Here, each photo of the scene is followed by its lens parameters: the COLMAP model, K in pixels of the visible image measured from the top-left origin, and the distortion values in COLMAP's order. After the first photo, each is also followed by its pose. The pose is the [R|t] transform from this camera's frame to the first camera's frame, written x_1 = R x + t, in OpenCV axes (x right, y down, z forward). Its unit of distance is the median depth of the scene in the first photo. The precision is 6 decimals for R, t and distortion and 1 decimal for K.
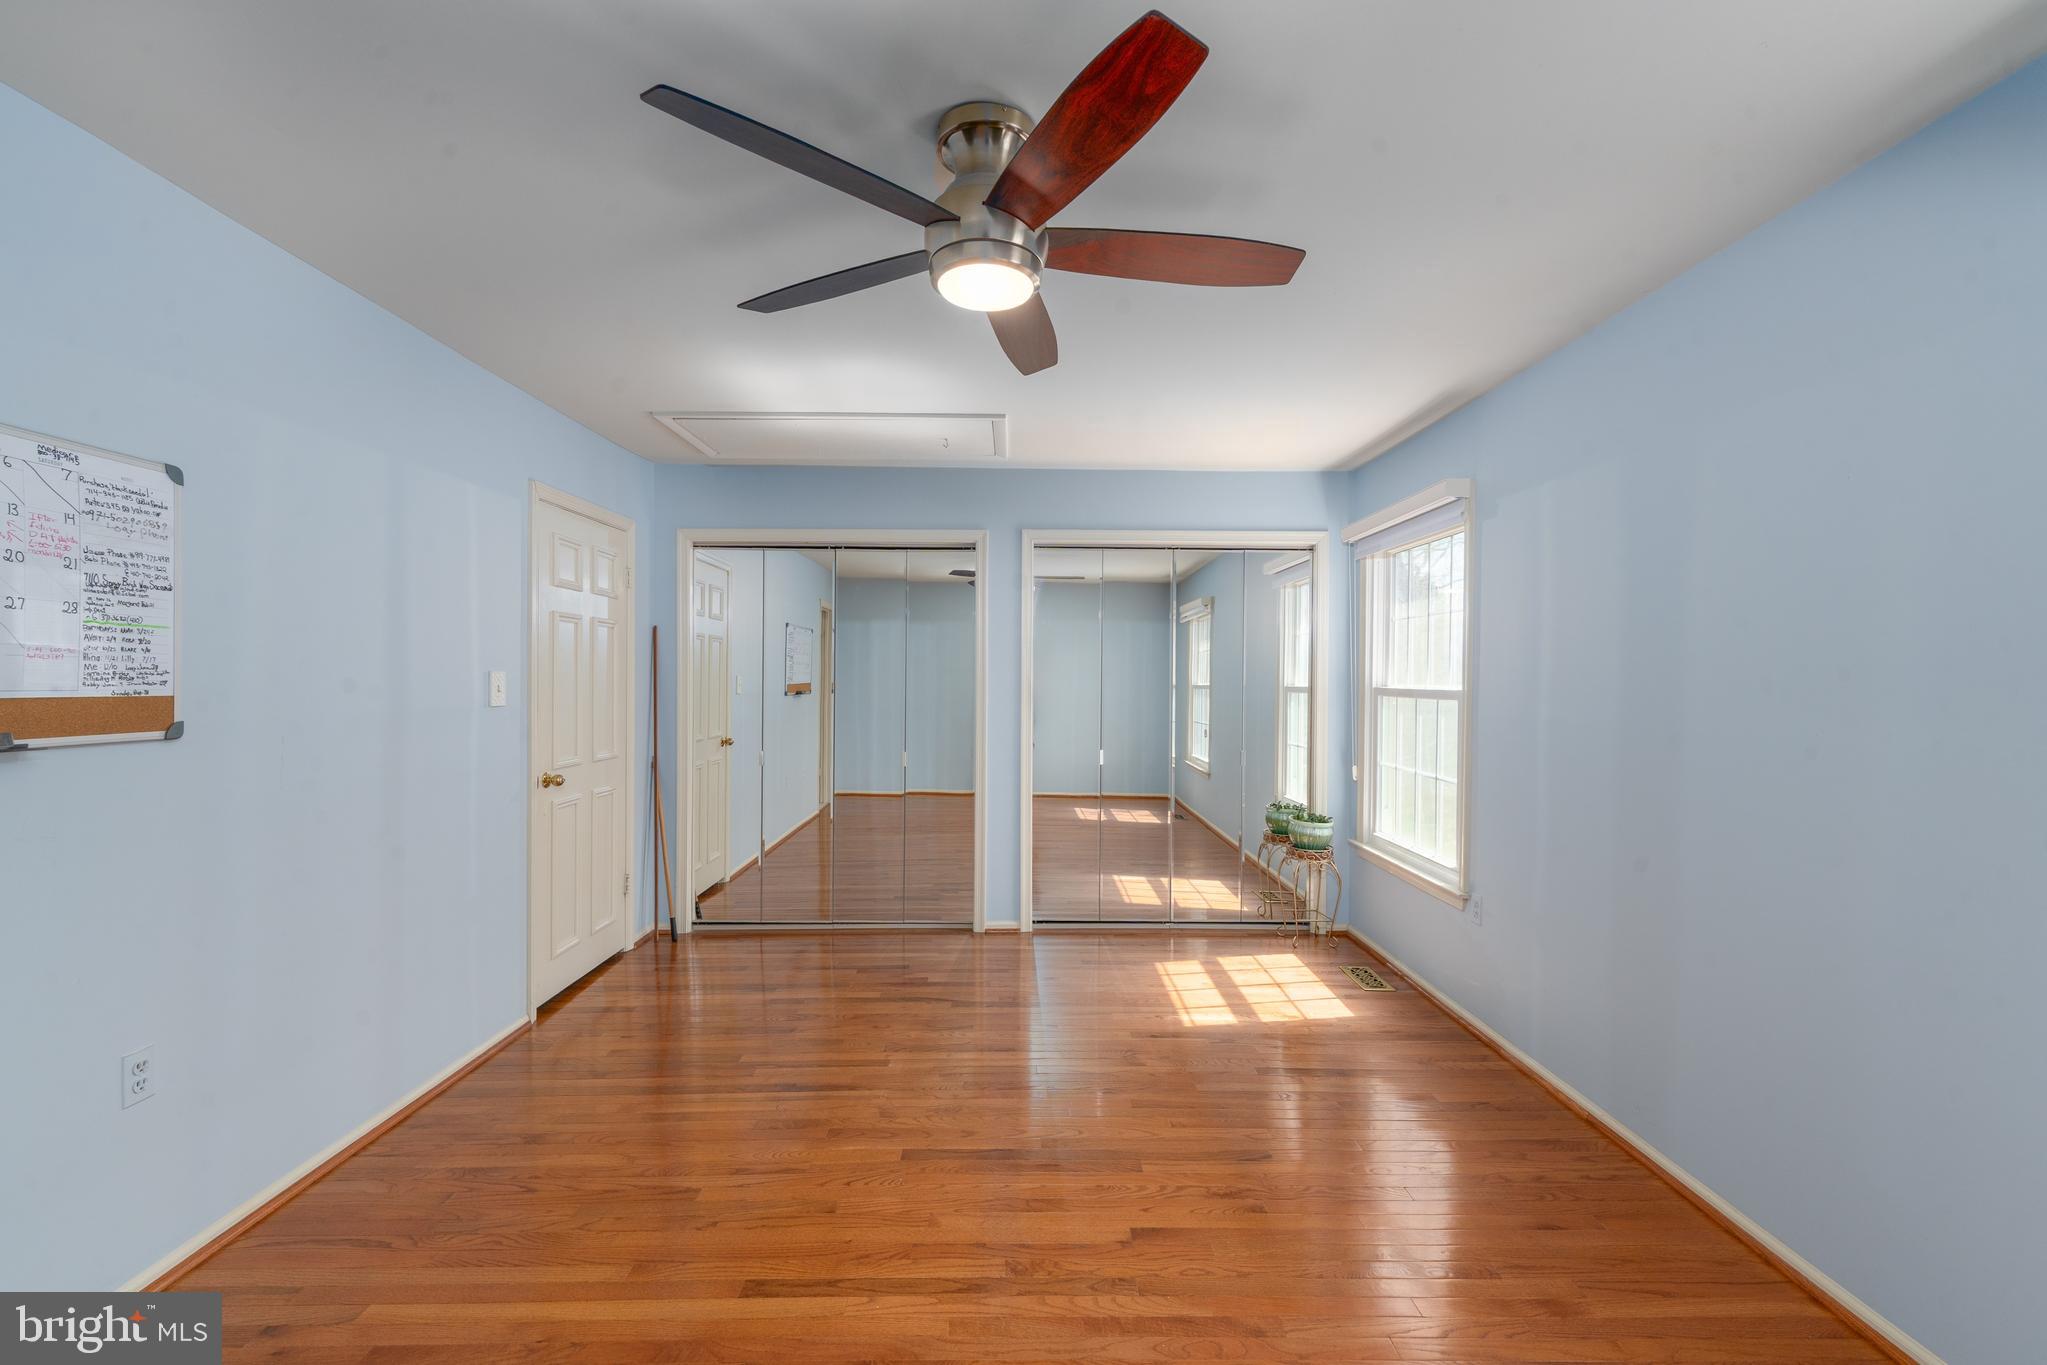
lens RADIAL K [[849.3, 0, 1013.8], [0, 849.3, 696.0], [0, 0, 1]] dist [0.000806, -0.000180]
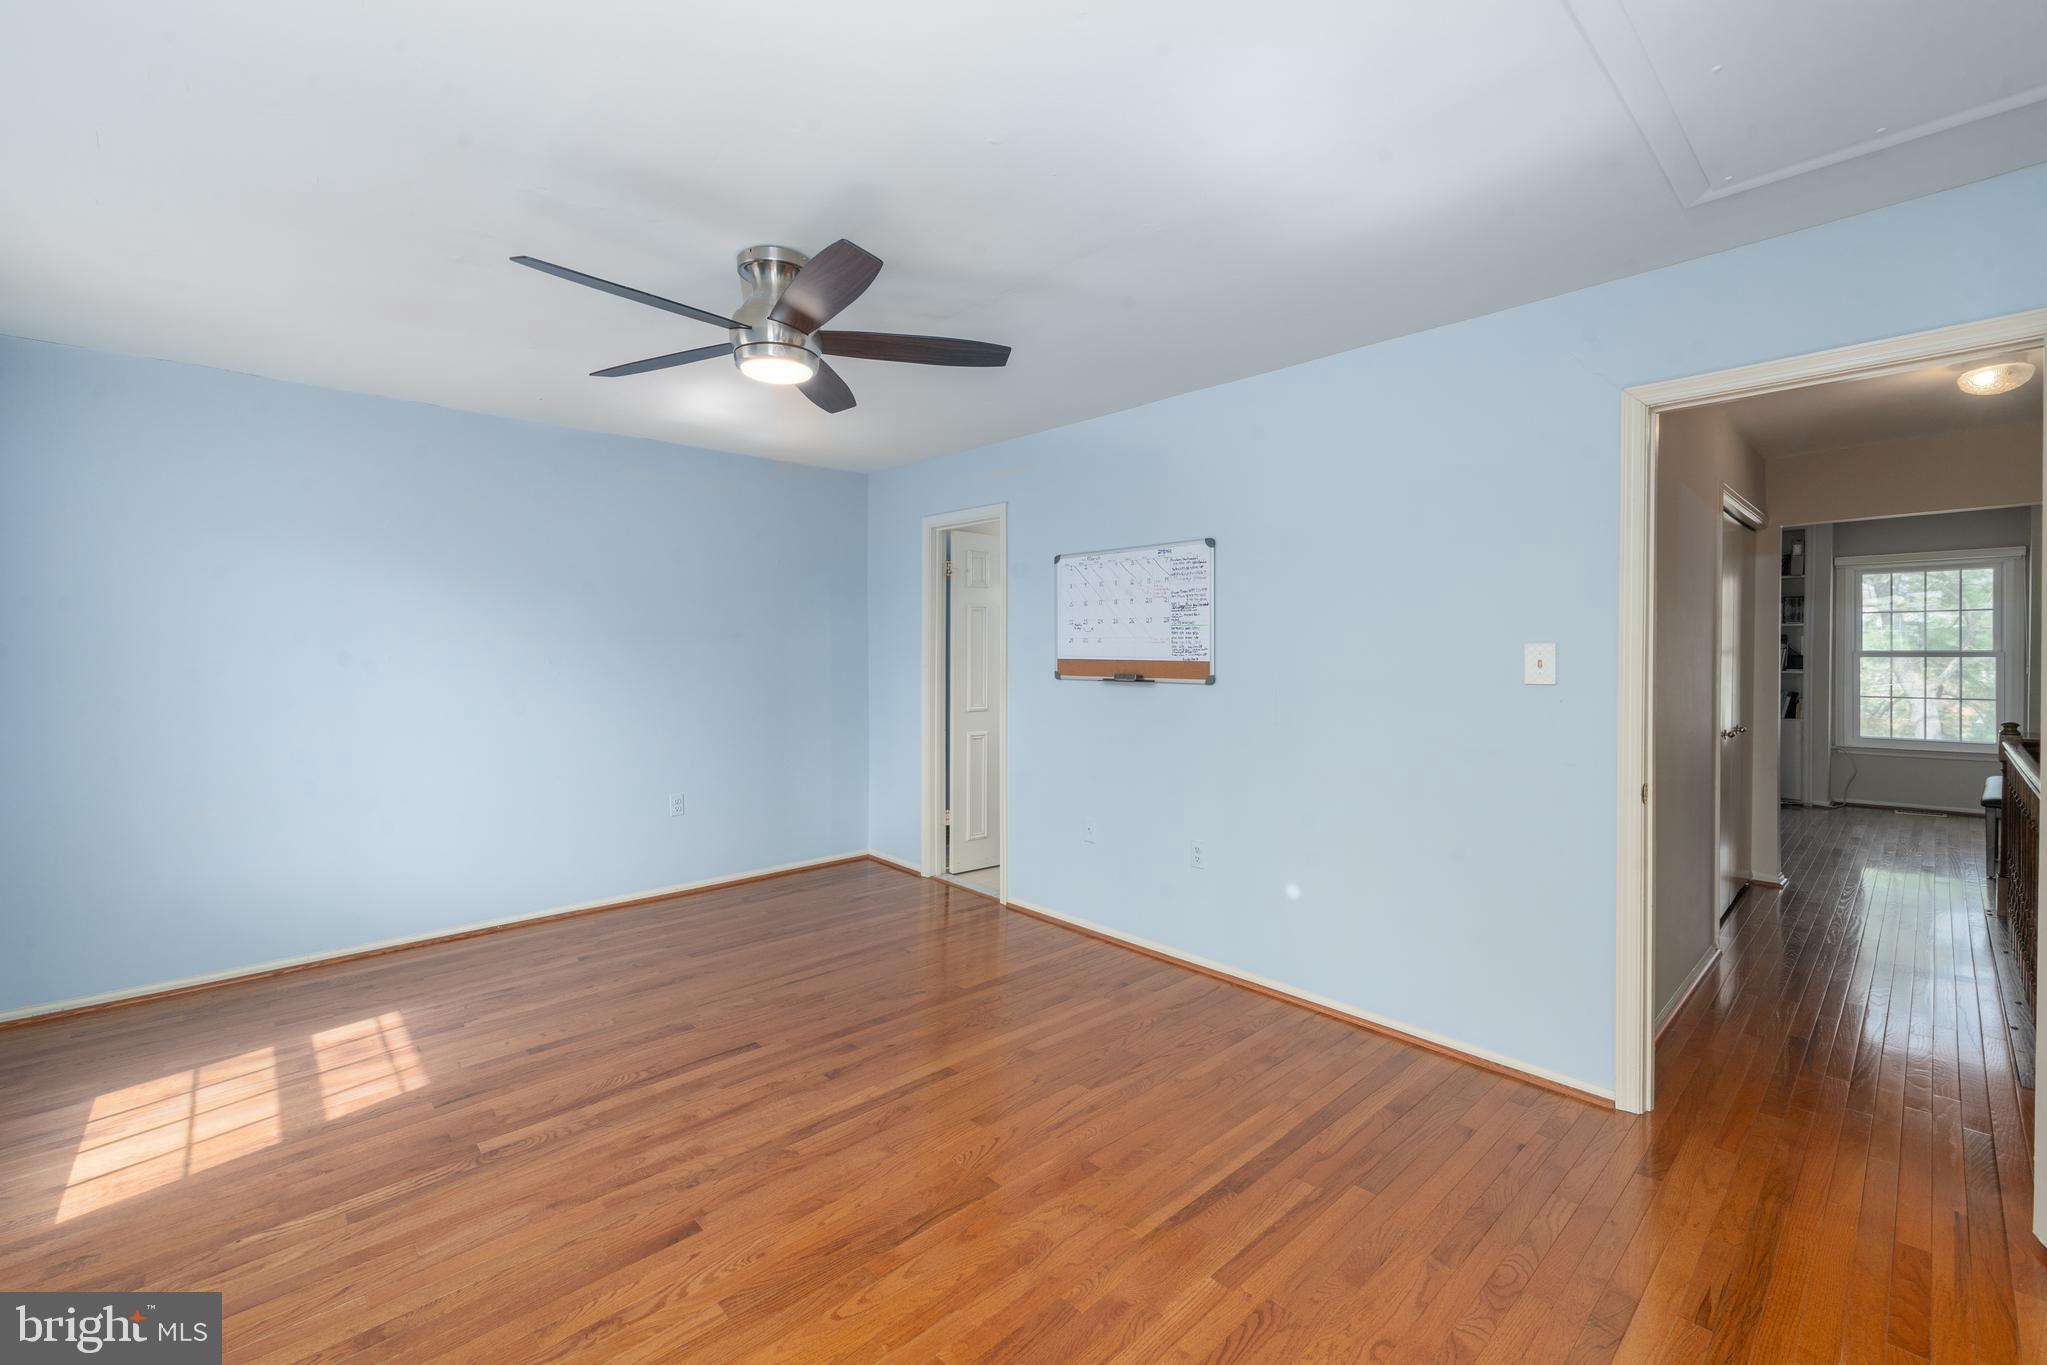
lens RADIAL K [[836.9, 0, 1053.0], [0, 836.9, 657.5], [0, 0, 1]] dist [0.002607, 0.000408]
pose [[-0.706231, 0.003433, -0.707973, 0.569752], [-0.014472, 0.999709, 0.019284, -0.039988], [0.707834, 0.023864, -0.705976, 2.102426]]
